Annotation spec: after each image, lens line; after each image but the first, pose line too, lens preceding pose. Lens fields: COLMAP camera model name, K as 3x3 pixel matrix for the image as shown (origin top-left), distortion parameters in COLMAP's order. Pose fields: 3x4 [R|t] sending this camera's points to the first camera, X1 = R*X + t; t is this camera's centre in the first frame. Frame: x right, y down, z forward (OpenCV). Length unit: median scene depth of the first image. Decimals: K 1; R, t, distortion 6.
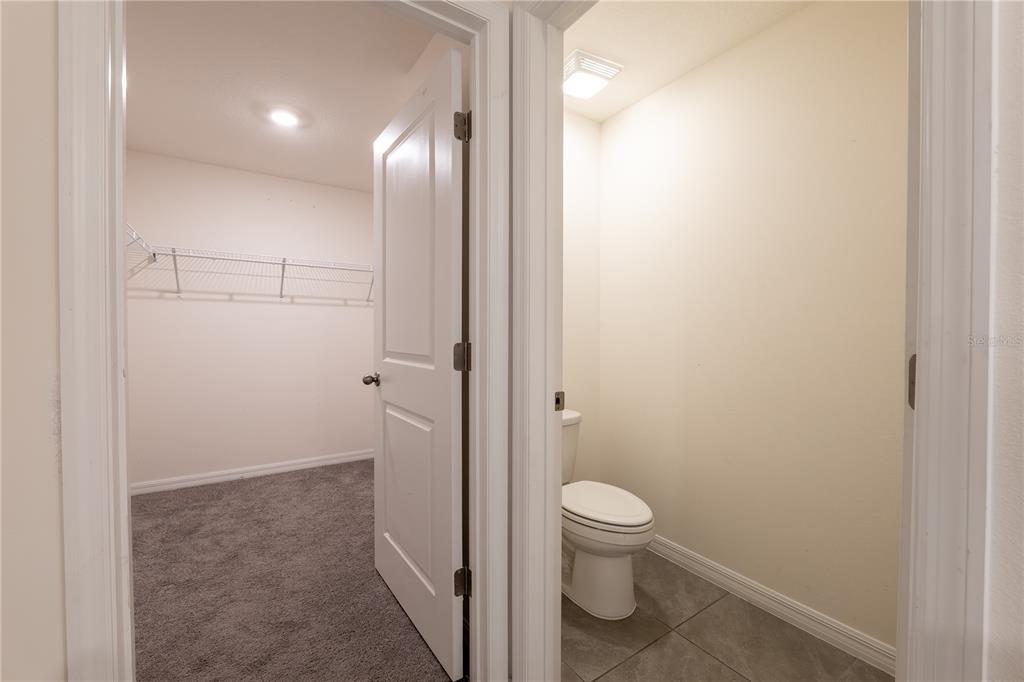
lens RADIAL K [[414.0, 0, 508.5], [0, 414.0, 339.8], [0, 0, 1]] dist [-0.013095, 0.000638]
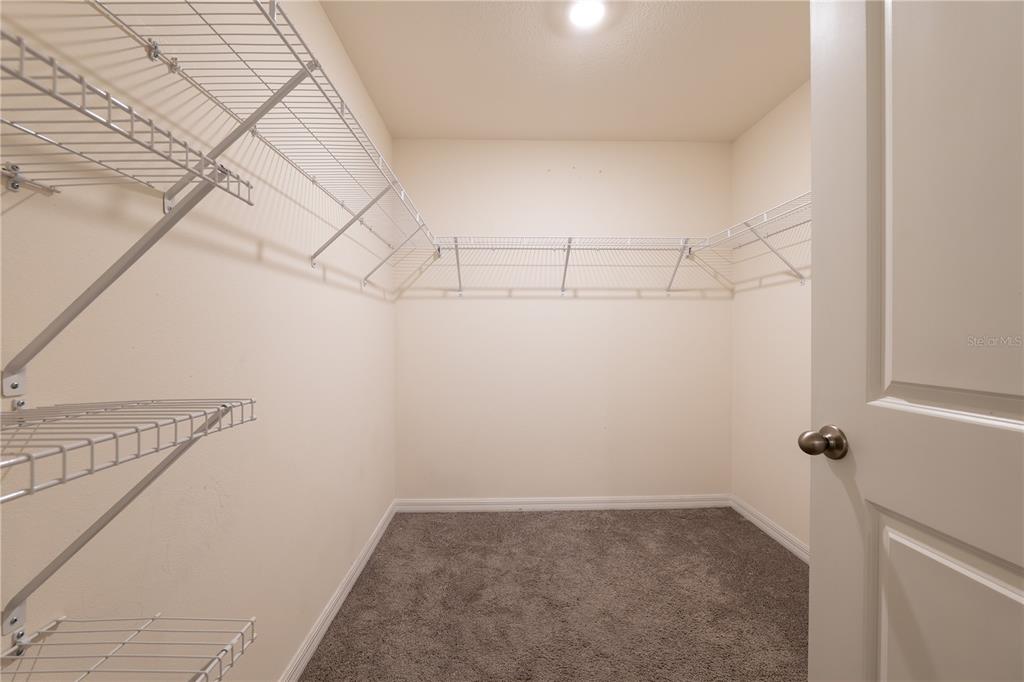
lens RADIAL K [[414.0, 0, 508.5], [0, 414.0, 339.8], [0, 0, 1]] dist [-0.013095, 0.000638]
pose [[0.847955, -0.000428, -0.530068, -0.250374], [-0.001708, 0.999992, -0.003541, -0.005742], [0.530066, 0.003908, 0.847948, 0.308089]]
